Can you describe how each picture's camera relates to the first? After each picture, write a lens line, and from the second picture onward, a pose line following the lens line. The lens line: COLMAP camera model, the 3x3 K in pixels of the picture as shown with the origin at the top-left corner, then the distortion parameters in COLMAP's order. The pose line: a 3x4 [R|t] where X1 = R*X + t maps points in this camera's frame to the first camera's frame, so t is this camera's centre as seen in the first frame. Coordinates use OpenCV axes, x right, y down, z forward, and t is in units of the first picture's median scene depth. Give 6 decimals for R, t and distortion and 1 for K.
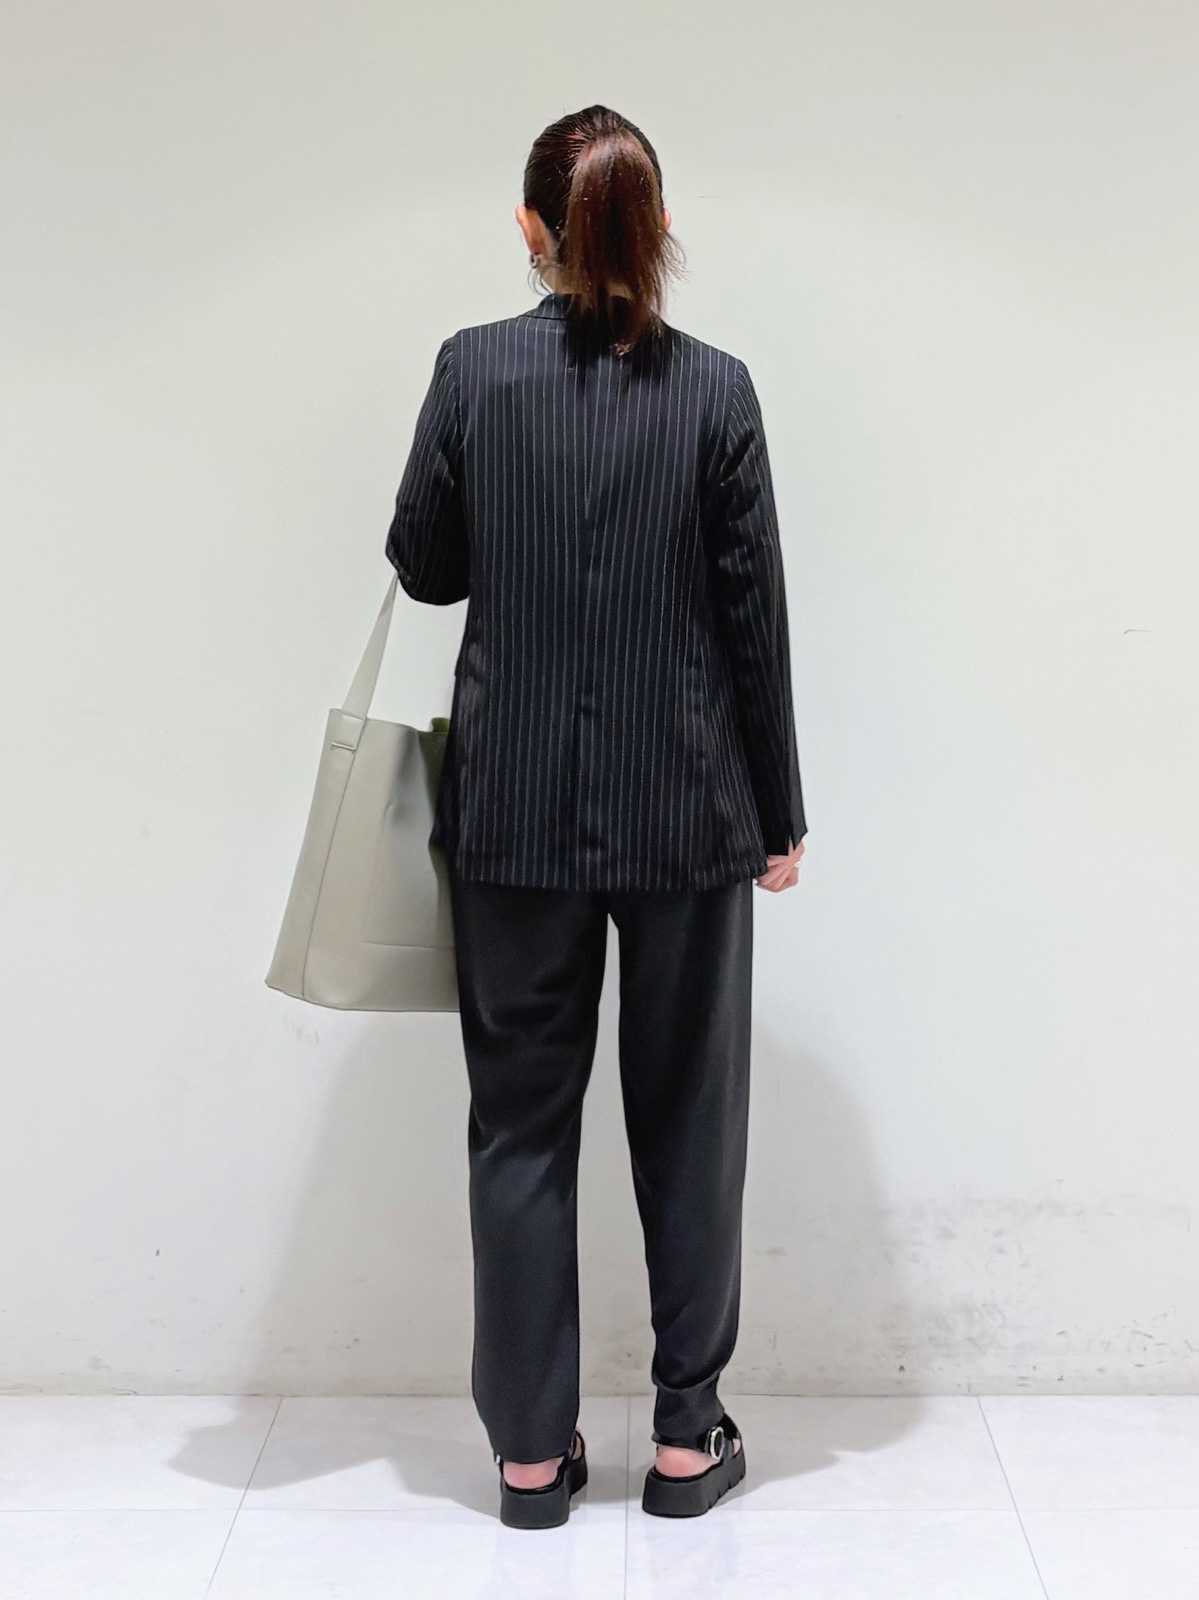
lens RADIAL K [[1223.5, 0, 599.5], [0, 1223.5, 800.0], [0, 0, 1]] dist [0.001088, 0.001550]
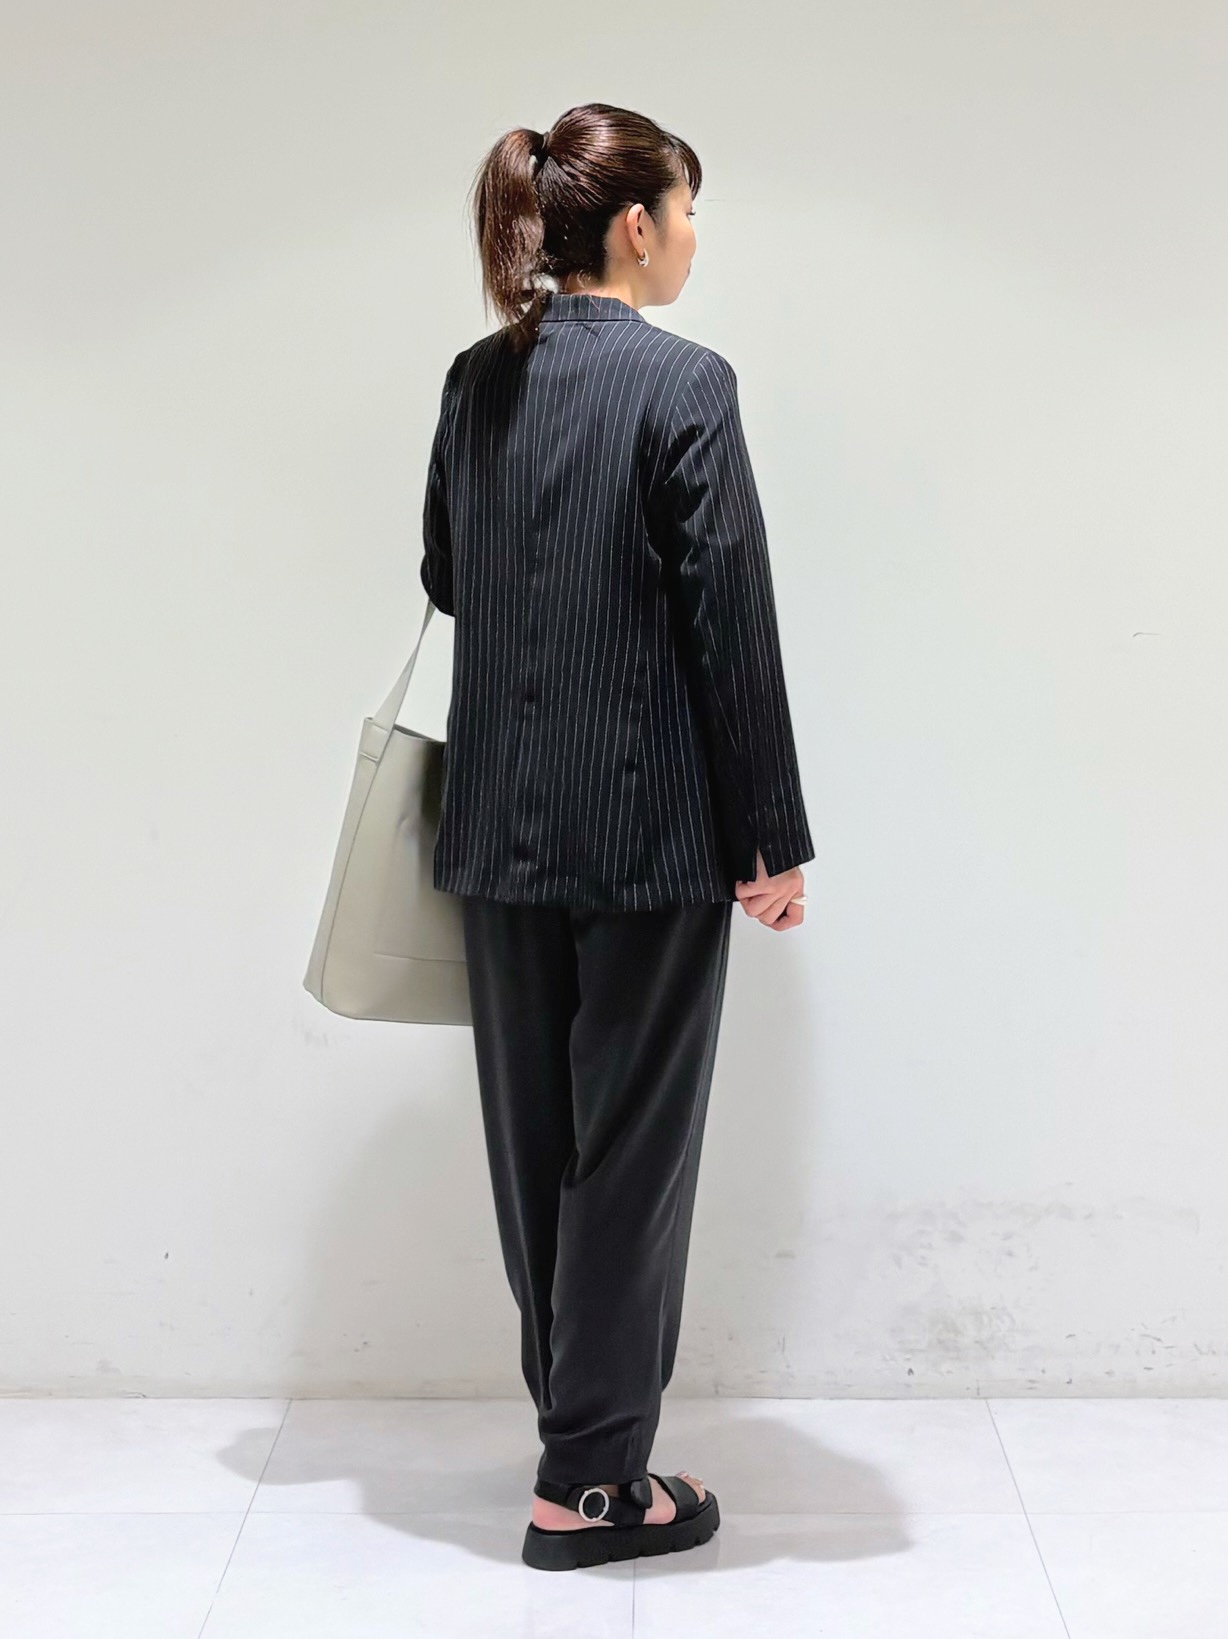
lens RADIAL K [[1227.3, 0, 614.4], [0, 1227.3, 811.4], [0, 0, 1]] dist [0.037446, -0.000507]
pose [[0.976223, 0.025402, -0.215277, 0.233227], [-0.029539, 0.999435, -0.016018, 0.012003], [0.214749, 0.021996, 0.976422, 0.054402]]
